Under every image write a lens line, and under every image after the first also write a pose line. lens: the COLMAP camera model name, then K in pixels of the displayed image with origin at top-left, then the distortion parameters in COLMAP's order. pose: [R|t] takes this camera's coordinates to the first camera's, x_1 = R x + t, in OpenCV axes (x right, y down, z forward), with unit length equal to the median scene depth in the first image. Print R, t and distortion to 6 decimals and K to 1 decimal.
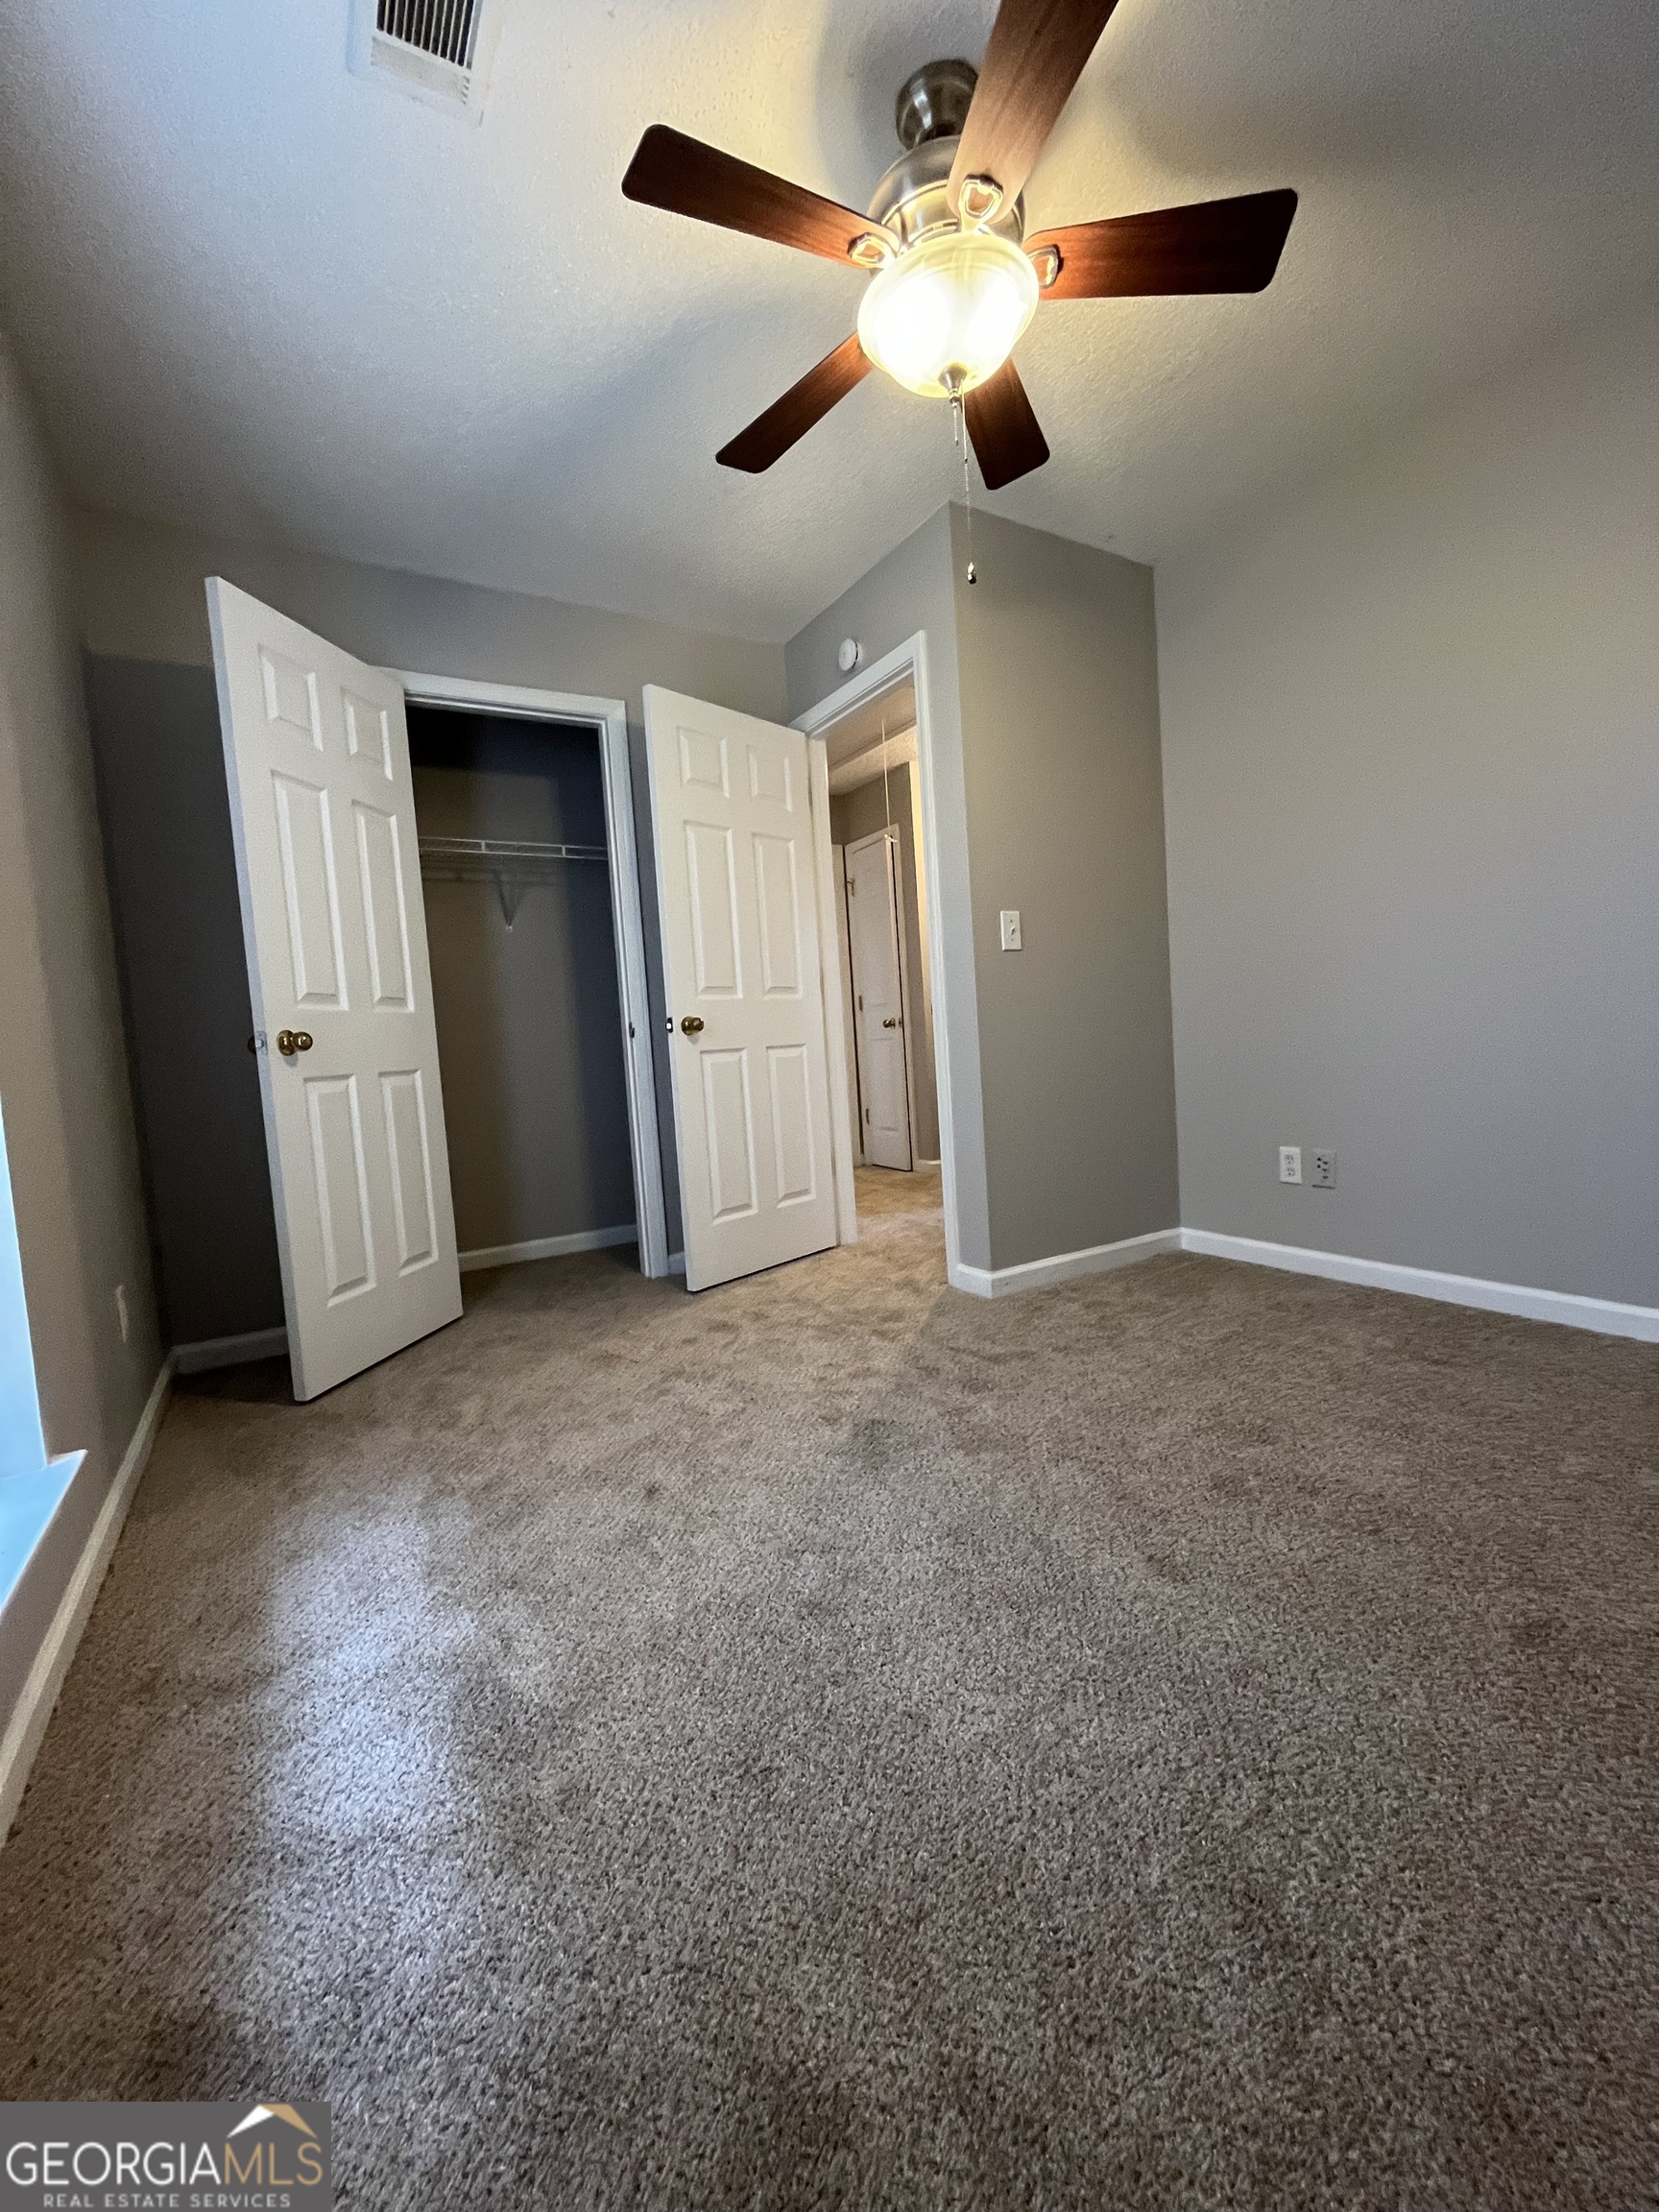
lens RADIAL K [[893.3, 0, 831.5], [0, 893.3, 1102.5], [0, 0, 1]] dist [-0.002917, -0.000052]
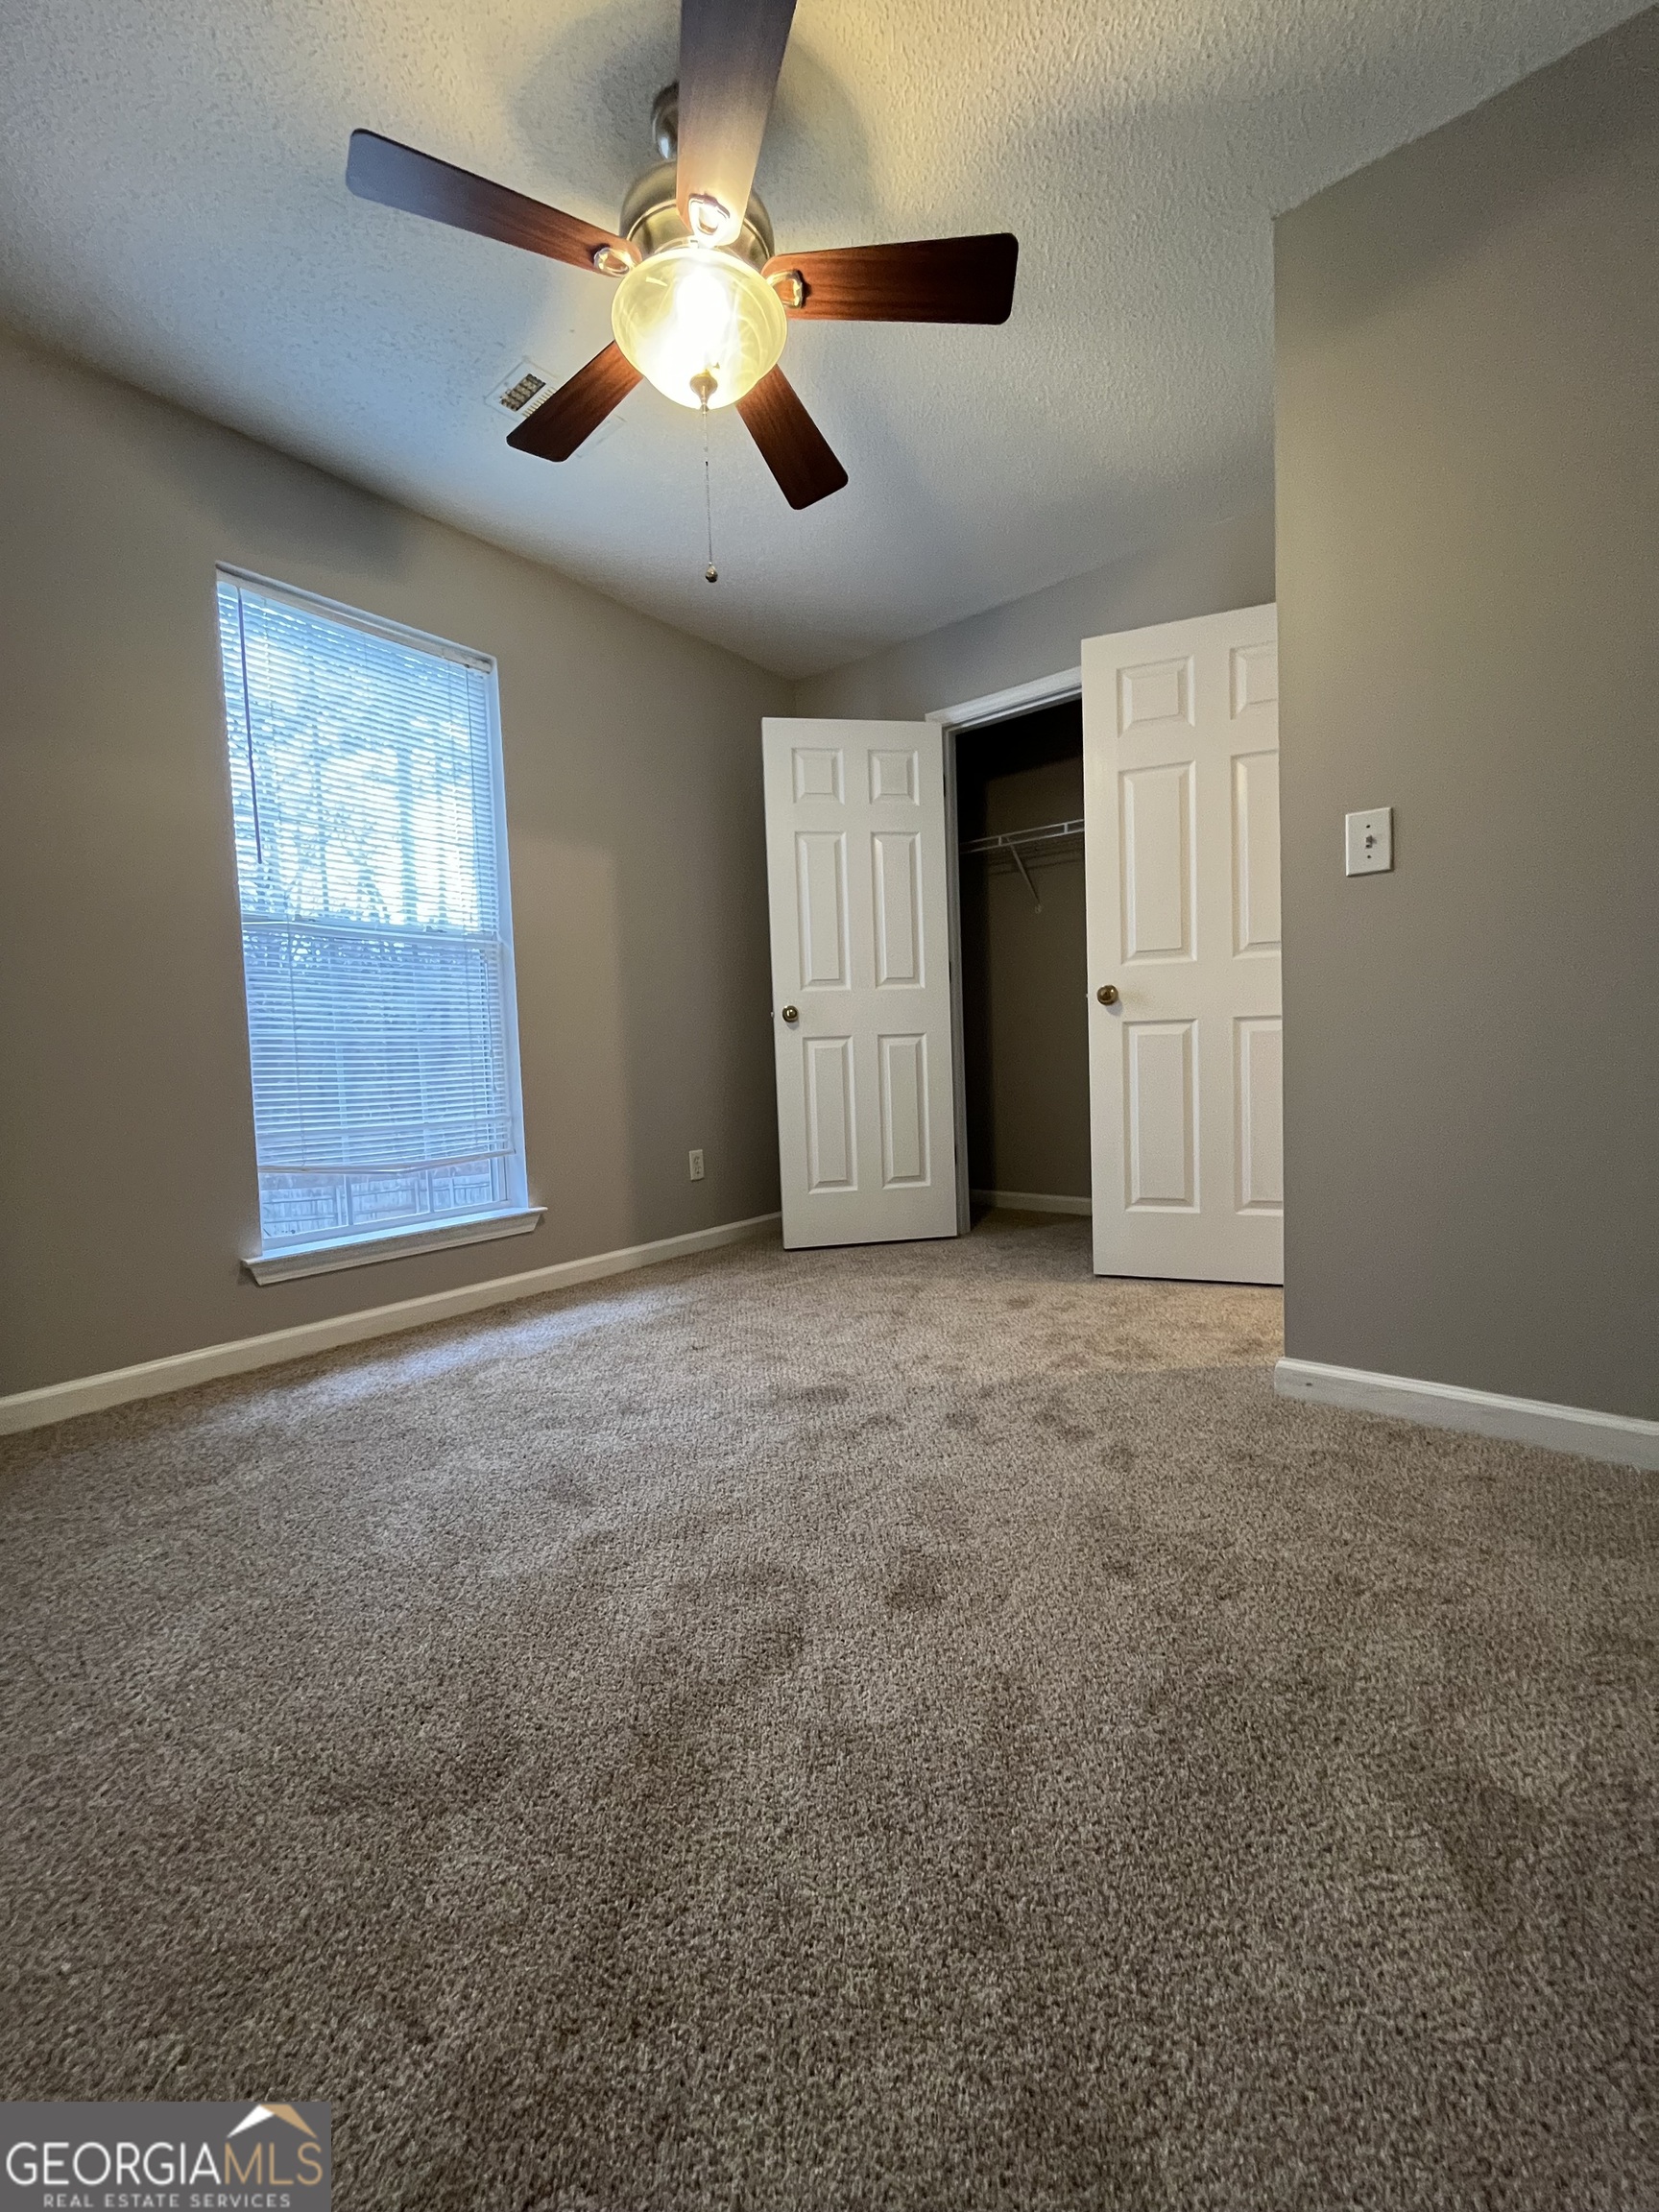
lens RADIAL K [[893.3, 0, 827.3], [0, 893.3, 1096.6], [0, 0, 1]] dist [-0.002917, -0.000052]
pose [[0.333632, 0.096398, -0.937762, 0.826881], [-0.048077, 0.995203, 0.085198, -0.059433], [0.941477, 0.016660, 0.336666, 0.530005]]
